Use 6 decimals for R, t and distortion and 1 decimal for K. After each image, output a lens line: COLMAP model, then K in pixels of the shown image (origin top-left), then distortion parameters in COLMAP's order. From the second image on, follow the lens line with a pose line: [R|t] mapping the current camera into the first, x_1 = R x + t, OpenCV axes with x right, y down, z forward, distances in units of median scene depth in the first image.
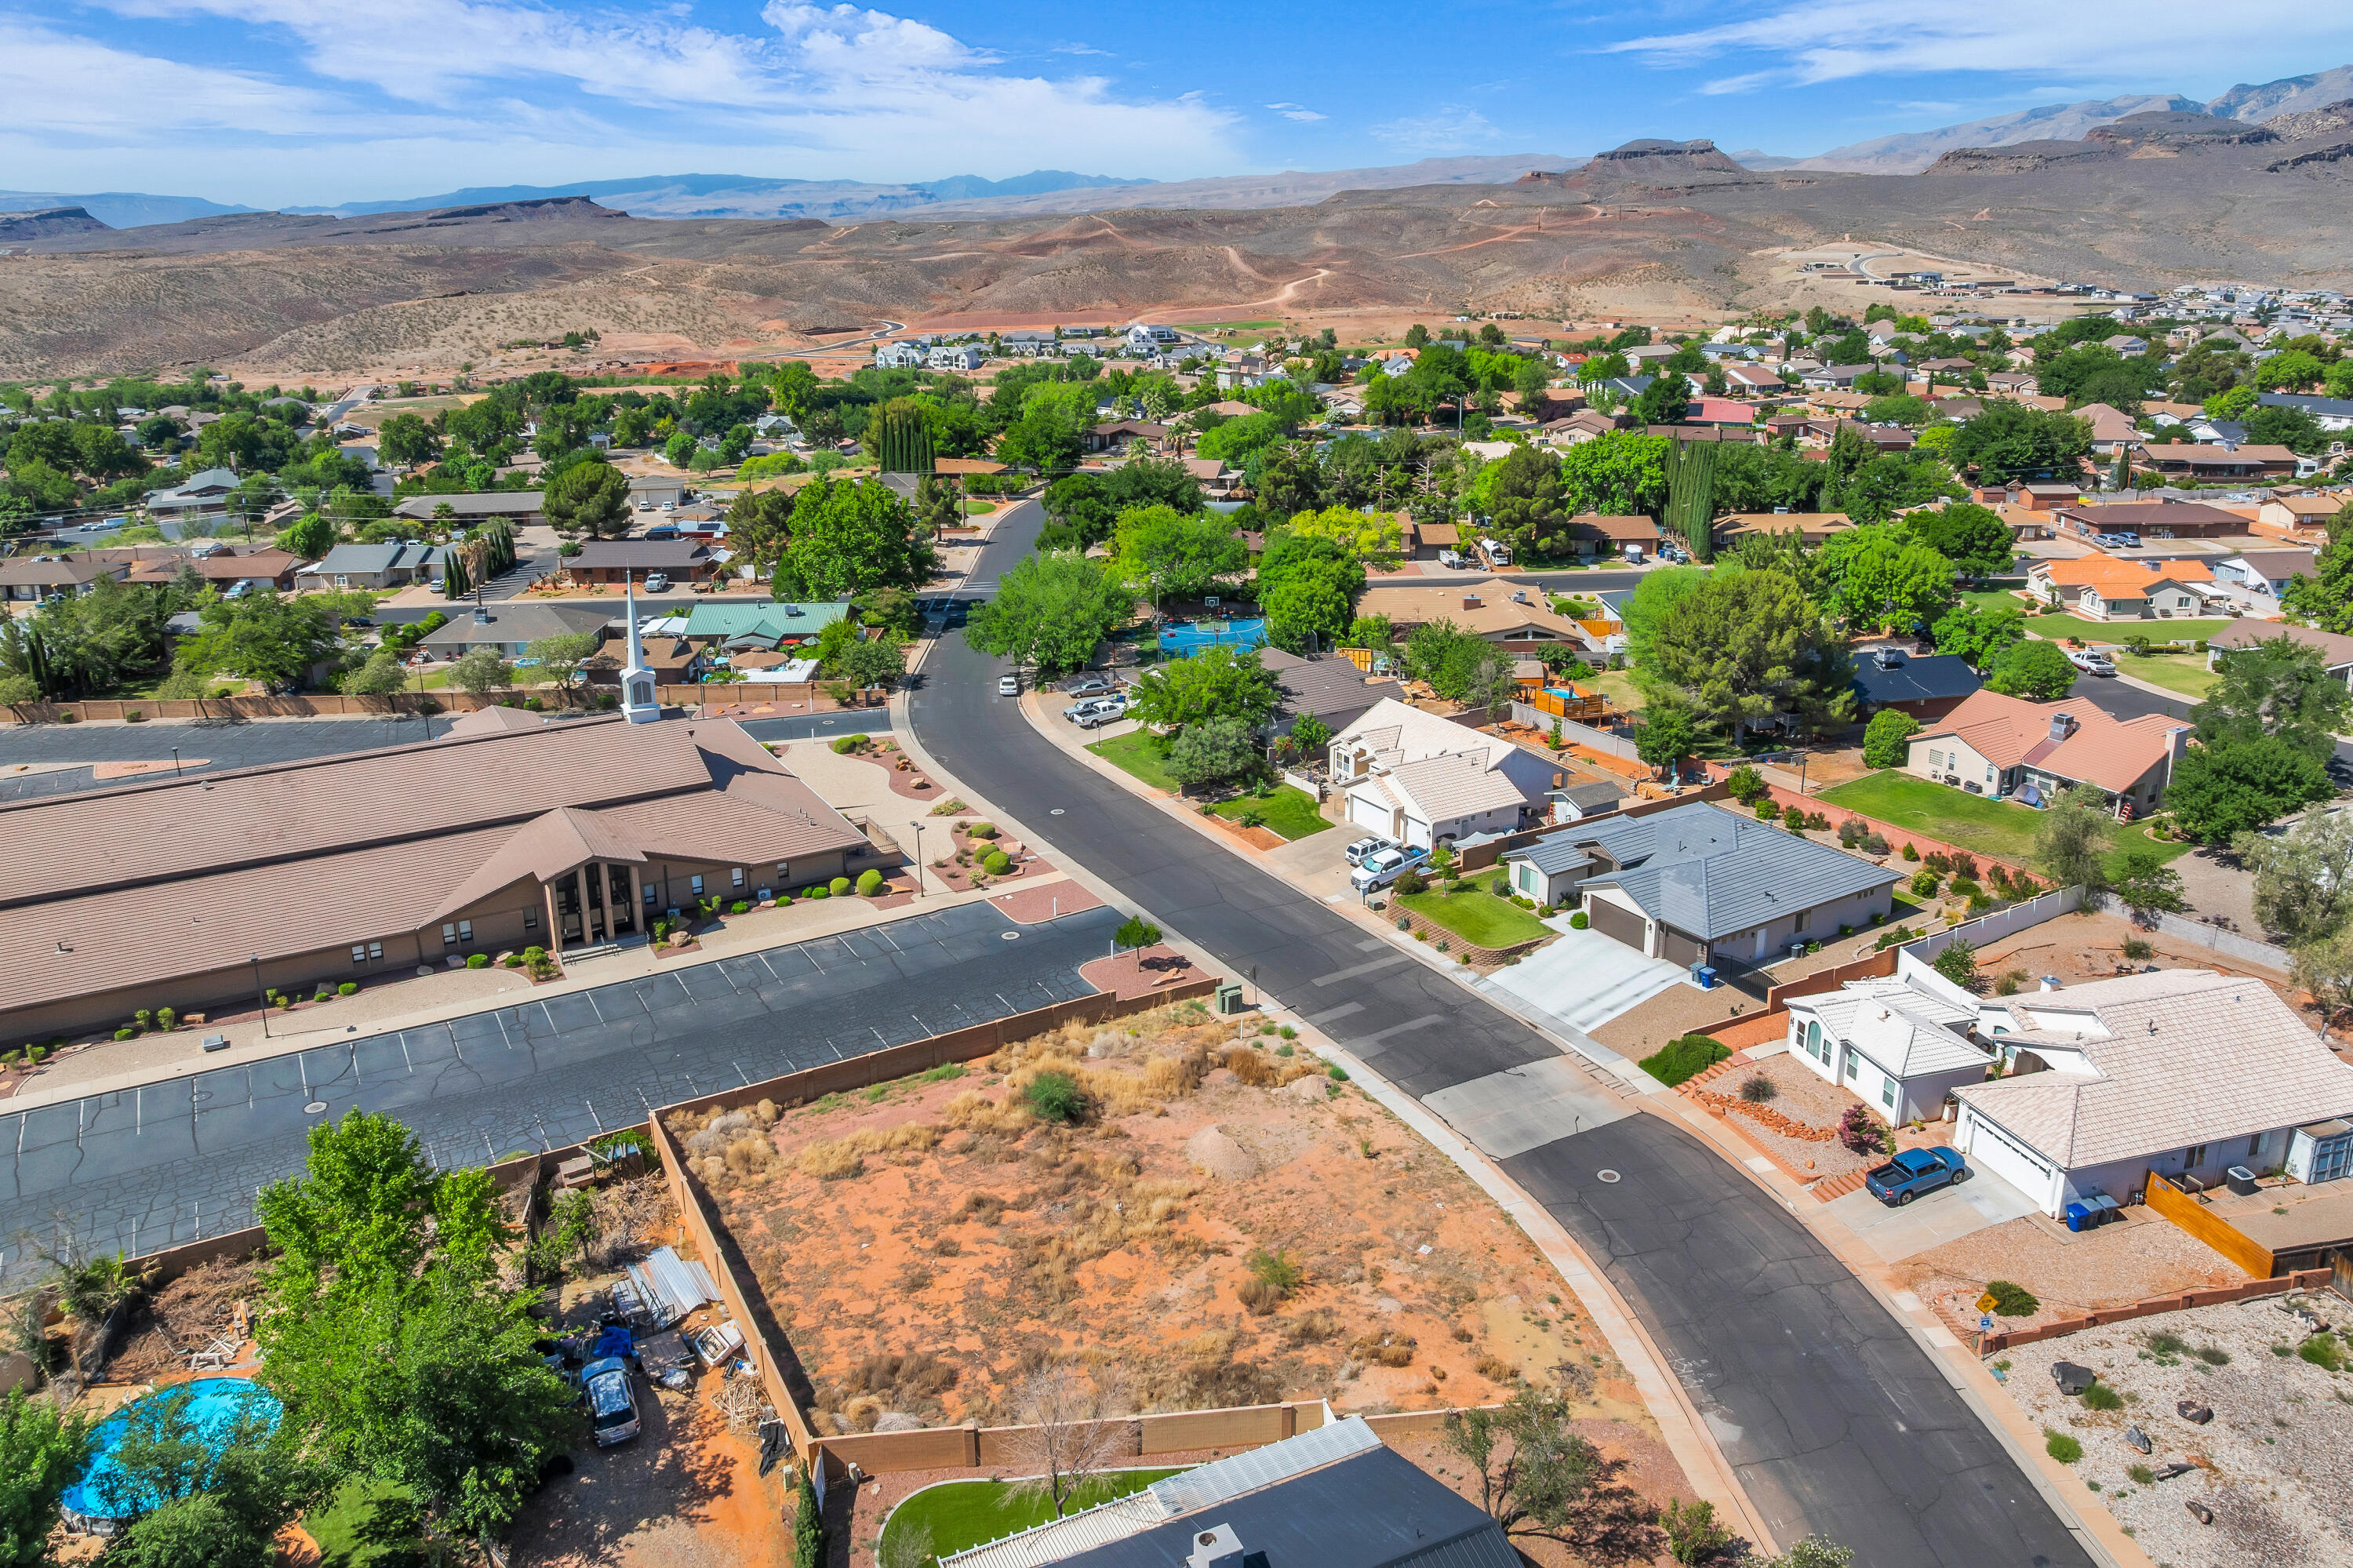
lens RADIAL K [[1662.0, 0, 1186.5], [0, 1662.0, 680.2], [0, 0, 1]] dist [-0.042304, 0.004621]
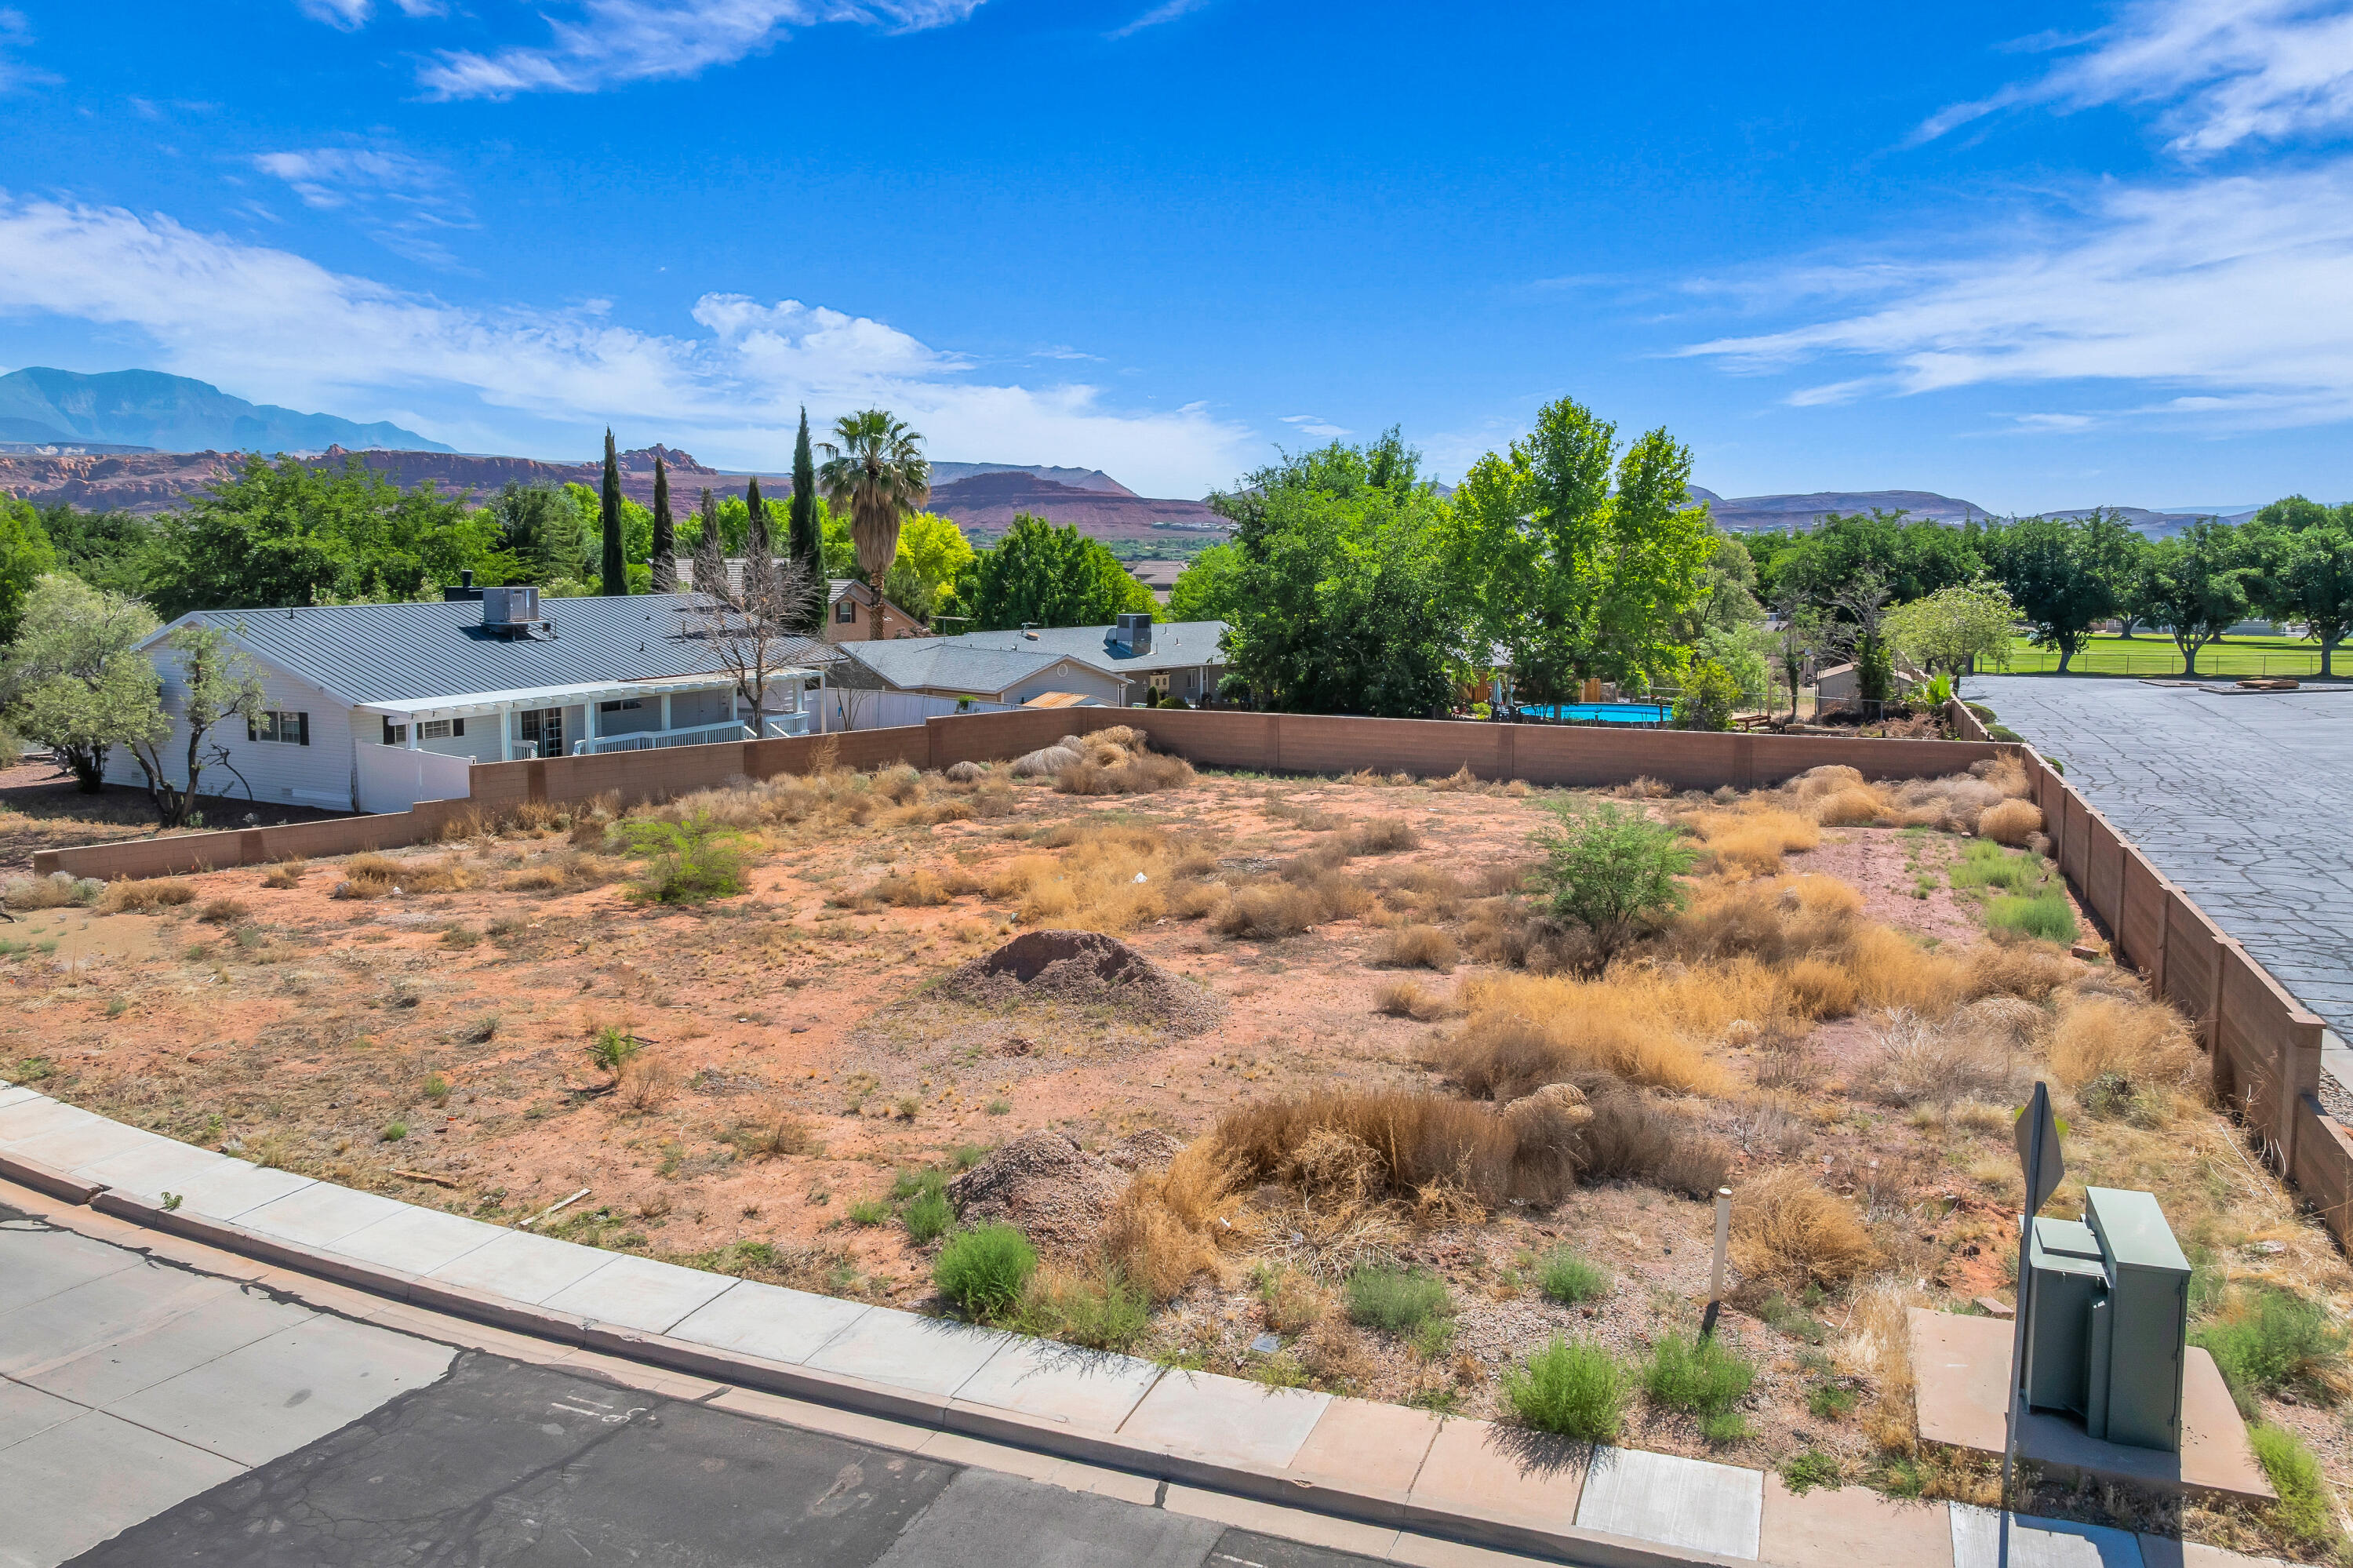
lens RADIAL K [[1655.3, 0, 1187.4], [0, 1655.3, 663.1], [0, 0, 1]] dist [-0.037339, -0.003076]
pose [[-0.784765, 0.051581, -0.617644, 0.207589], [-0.159341, 0.946246, 0.281478, 0.147122], [0.598962, 0.319310, -0.734361, 1.307671]]
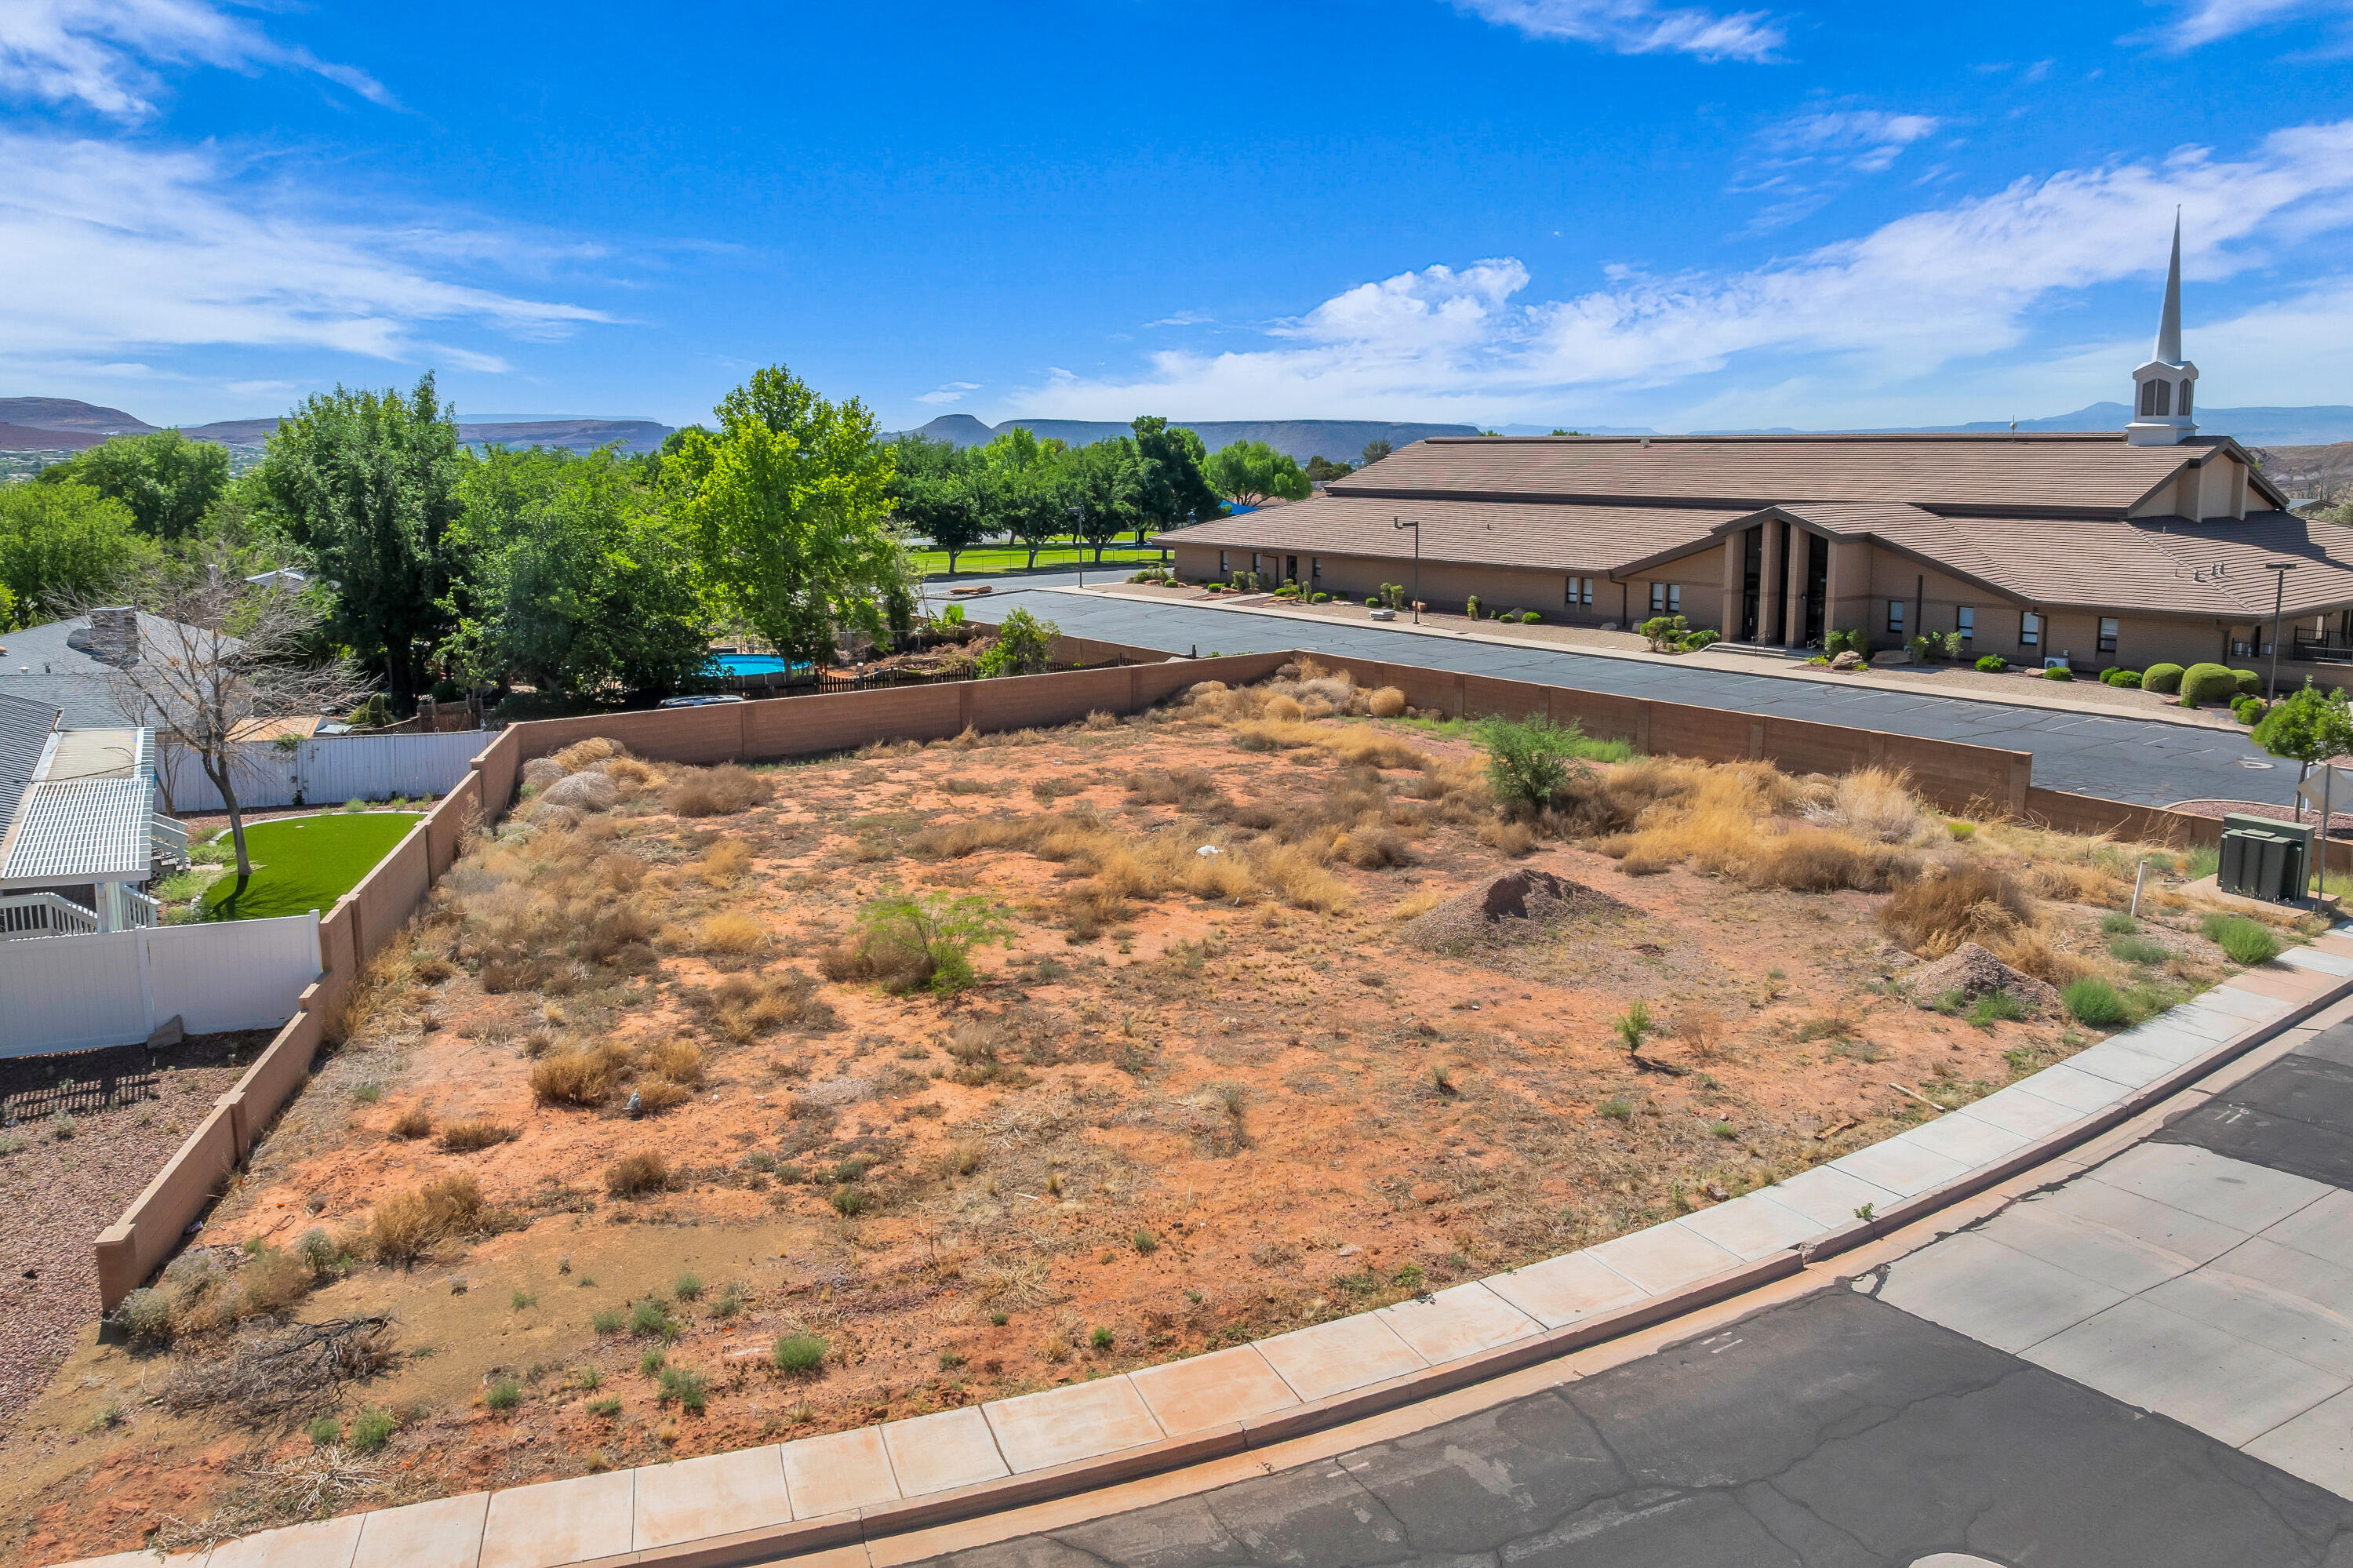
lens RADIAL K [[1655.3, 0, 1187.4], [0, 1655.3, 663.1], [0, 0, 1]] dist [-0.037339, -0.003076]
pose [[0.119443, 0.132832, -0.983915, 0.410702], [-0.262480, 0.959975, 0.097736, 0.225666], [0.957516, 0.246584, 0.149528, 0.917905]]
